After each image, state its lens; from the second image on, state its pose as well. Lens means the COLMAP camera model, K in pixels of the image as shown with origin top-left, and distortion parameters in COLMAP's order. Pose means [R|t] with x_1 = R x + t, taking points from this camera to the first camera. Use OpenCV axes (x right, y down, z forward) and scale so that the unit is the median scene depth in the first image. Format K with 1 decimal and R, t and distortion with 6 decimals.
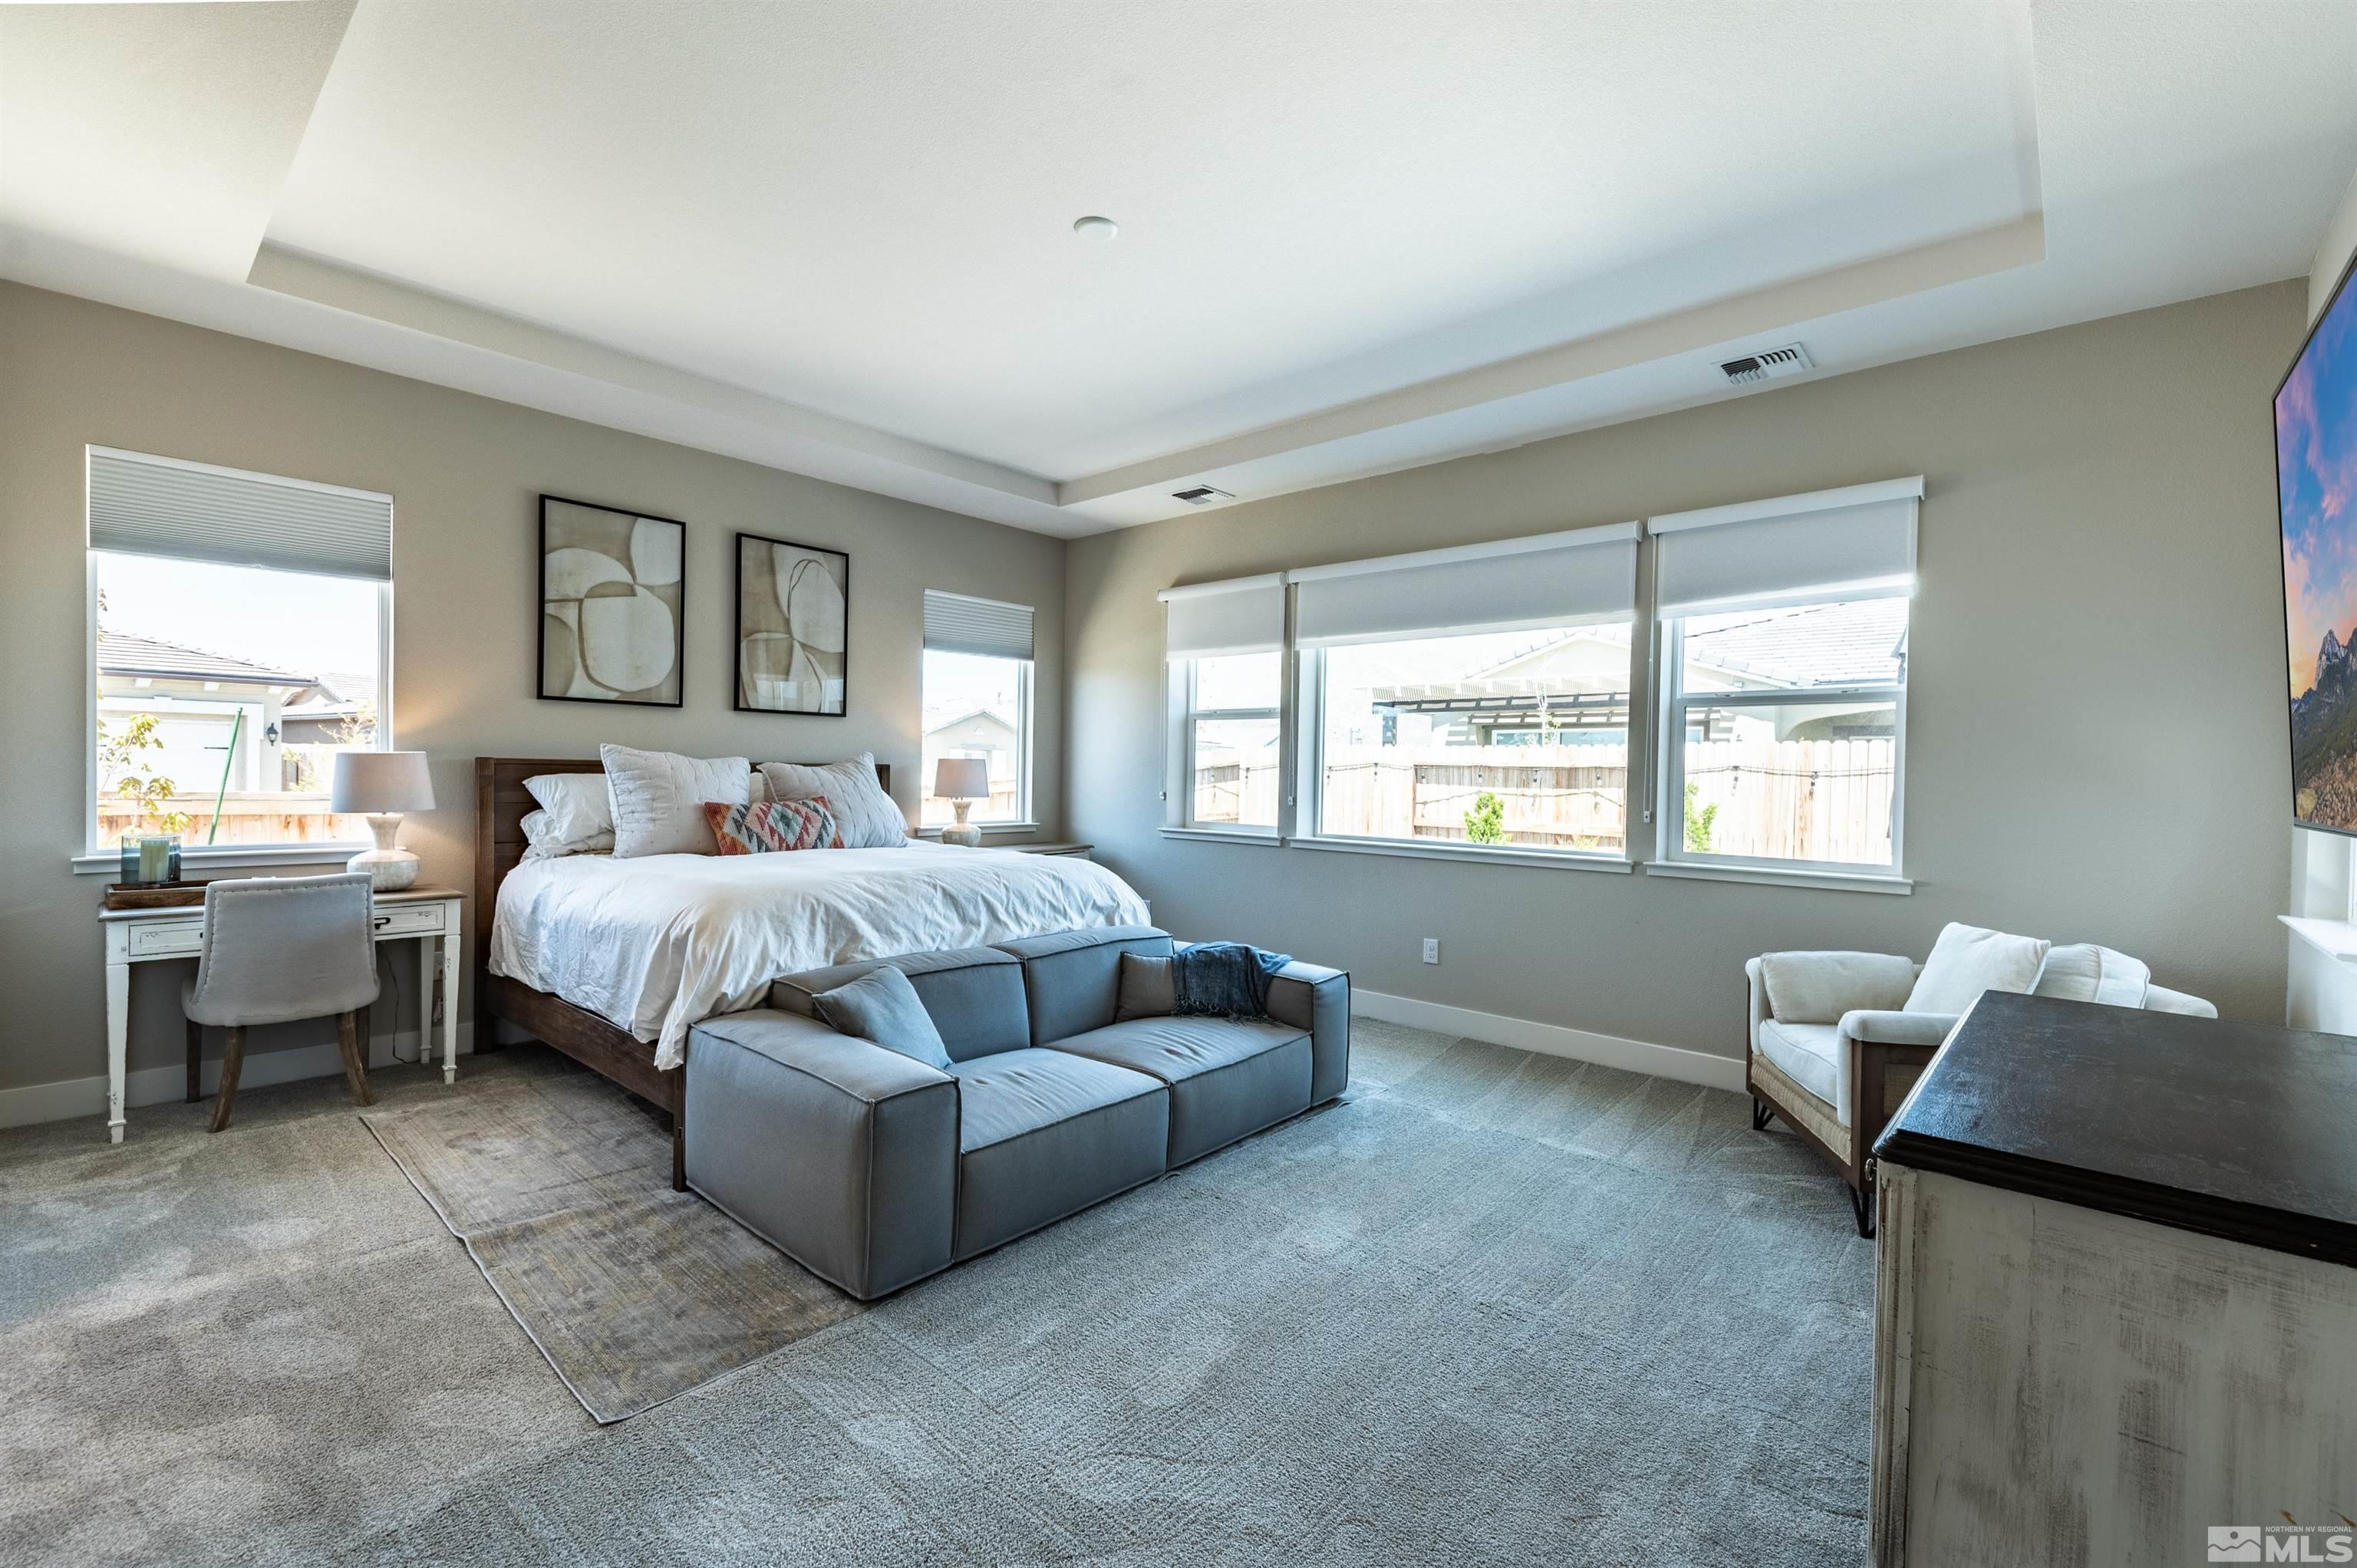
lens RADIAL K [[1007.5, 0, 1175.5], [0, 1007.5, 782.5], [0, 0, 1]] dist [0.002992, 0.000100]
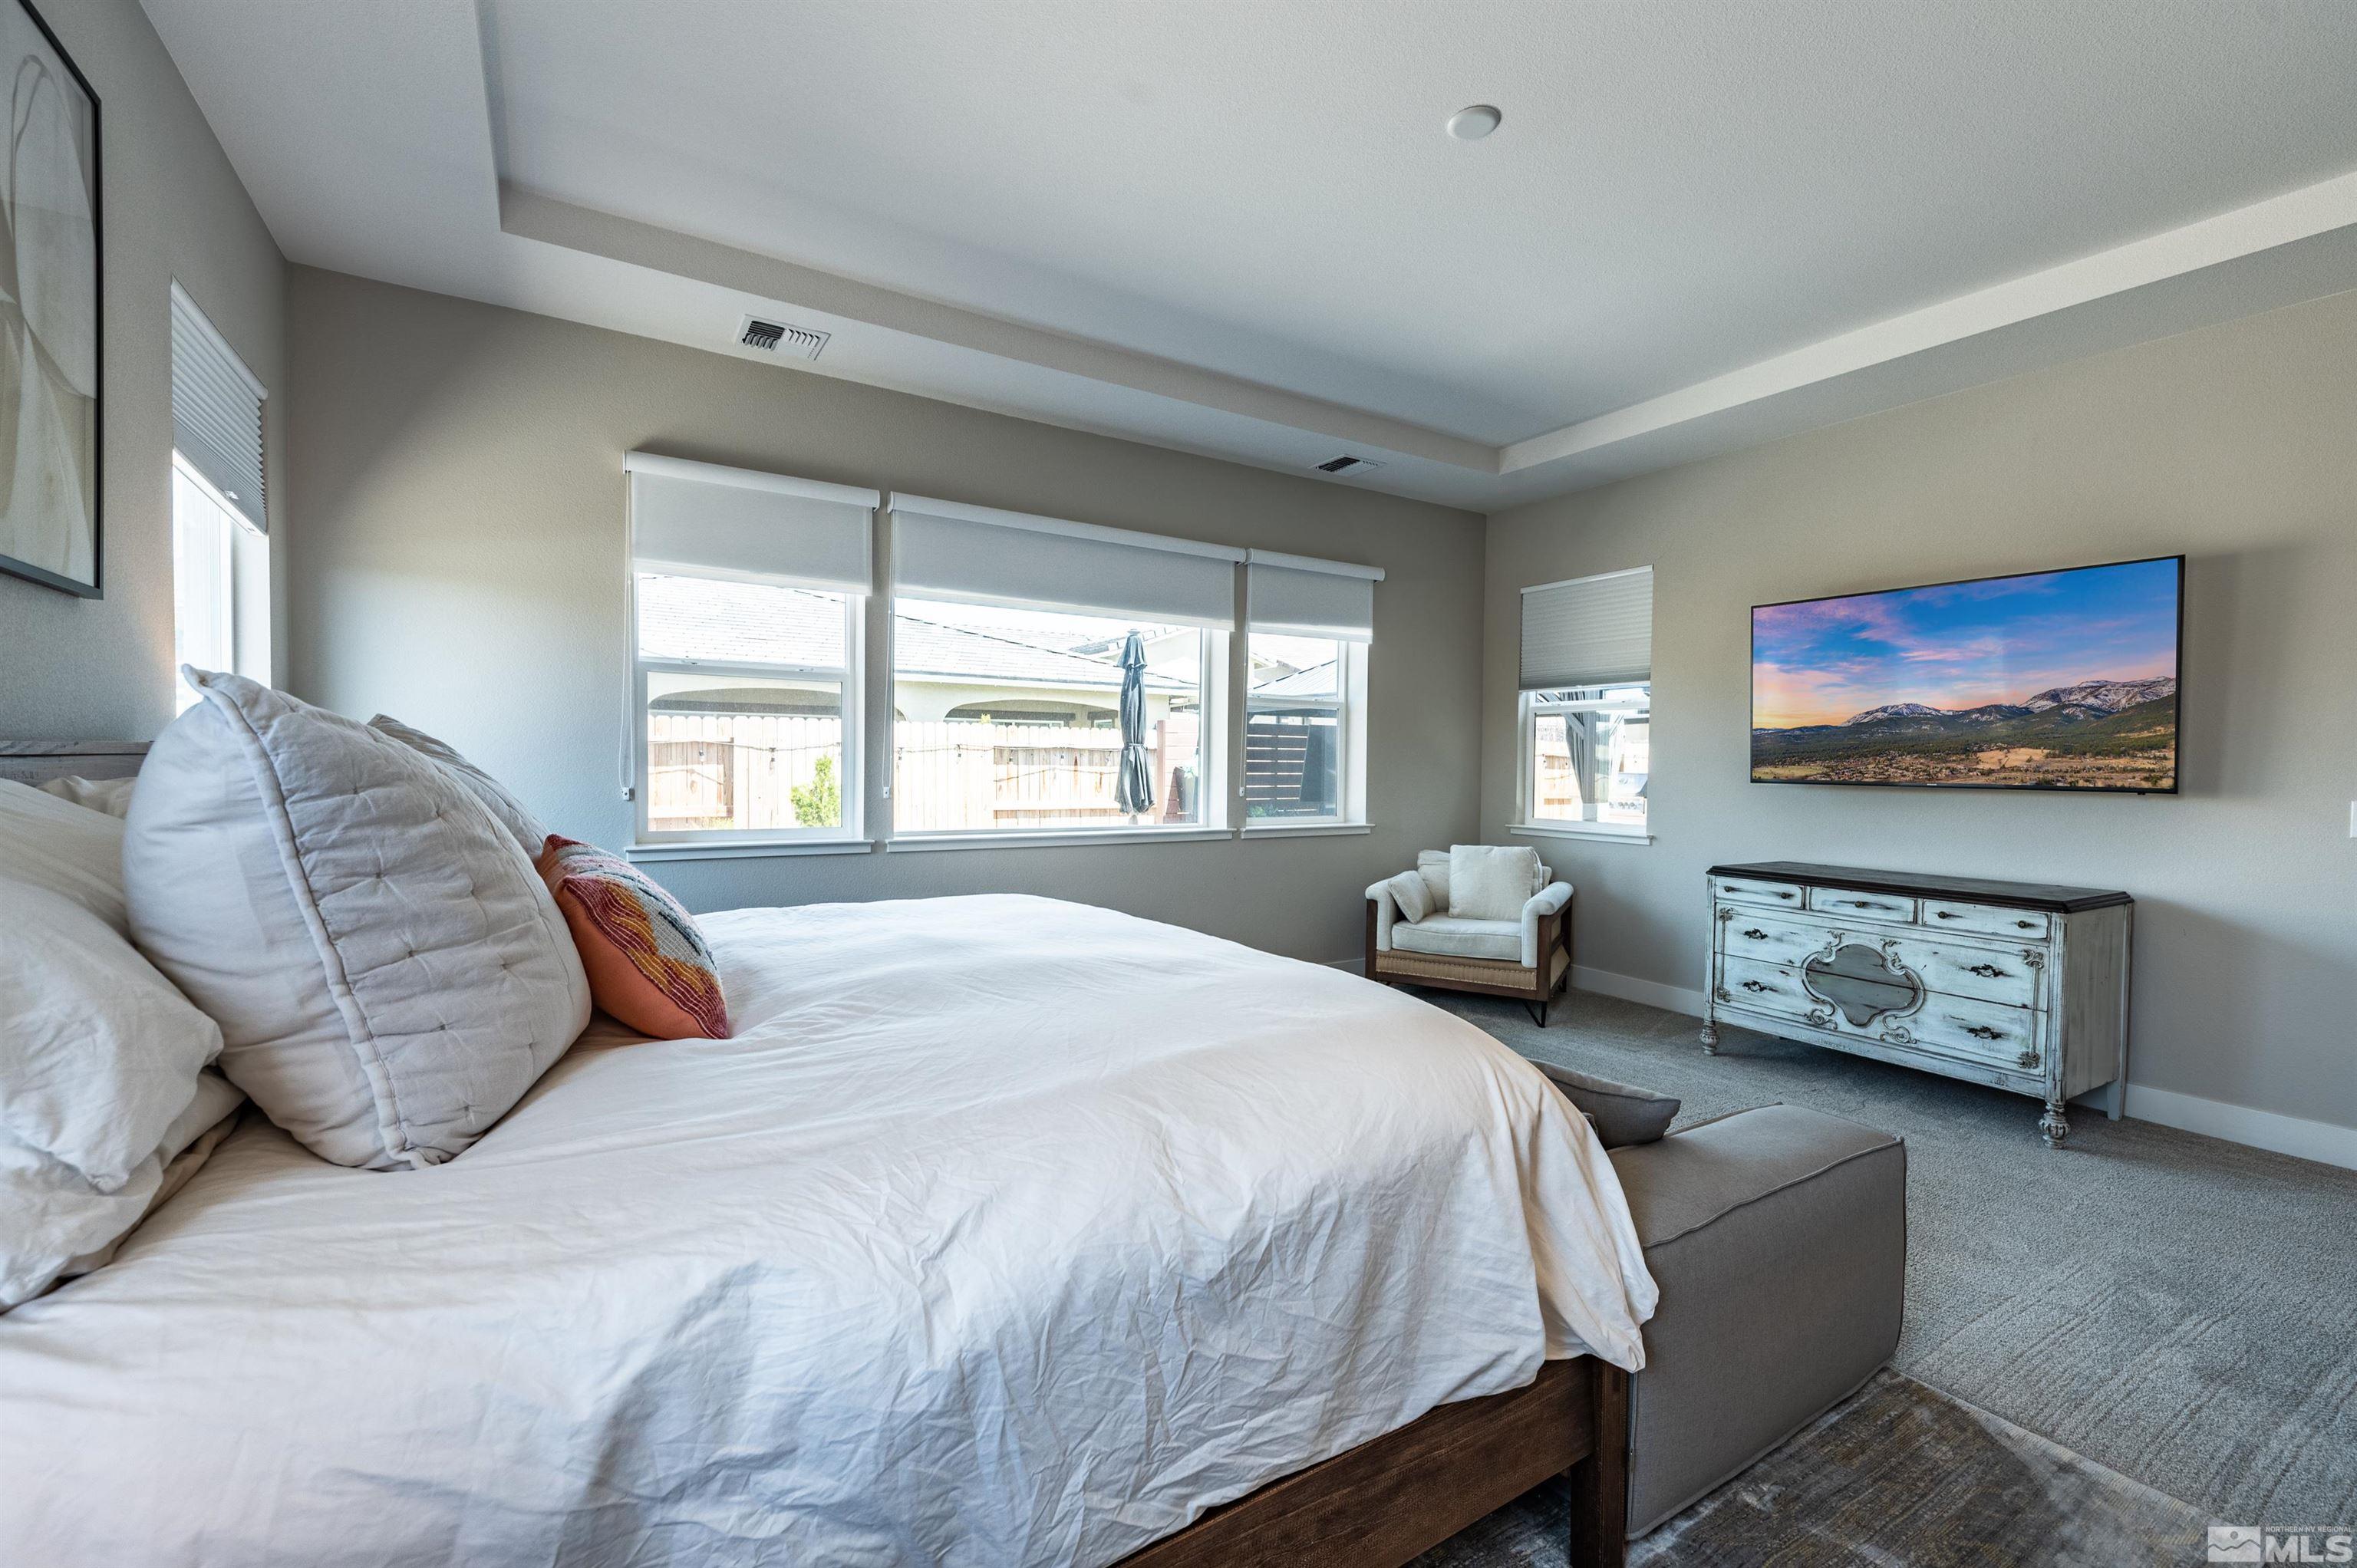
lens RADIAL K [[1007.5, 0, 1178.7], [0, 1007.5, 785.5], [0, 0, 1]] dist [0.002992, 0.000100]
pose [[0.272450, -0.041888, 0.961258, -0.566220], [-0.004177, 0.998991, 0.044716, -0.021653], [-0.962161, -0.016198, 0.272001, 0.567125]]
